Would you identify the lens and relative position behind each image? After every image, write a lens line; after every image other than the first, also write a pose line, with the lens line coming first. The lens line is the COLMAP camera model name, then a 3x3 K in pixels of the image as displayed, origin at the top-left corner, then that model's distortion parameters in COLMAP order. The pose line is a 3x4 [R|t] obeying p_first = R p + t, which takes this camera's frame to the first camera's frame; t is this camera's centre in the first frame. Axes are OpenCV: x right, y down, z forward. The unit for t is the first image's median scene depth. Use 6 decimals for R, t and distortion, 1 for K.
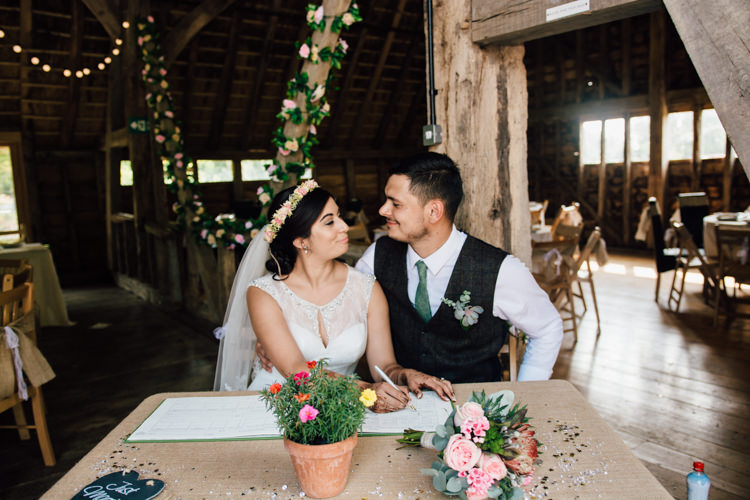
lens RADIAL K [[592.2, 0, 374.7], [0, 592.2, 247.5], [0, 0, 1]] dist [-0.084150, 0.066817]
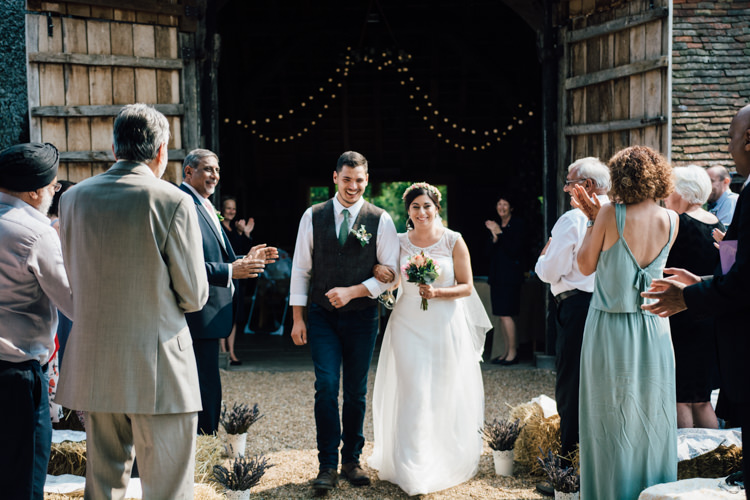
lens RADIAL K [[1078.3, 0, 375.0], [0, 1078.3, 250.0], [0, 0, 1]] dist [0.105990, 0.065627]
pose [[0.791488, 0.055665, -0.608645, 1.083398], [-0.095233, 0.994913, -0.032850, 0.107224], [0.603720, 0.083964, 0.792762, -1.515903]]
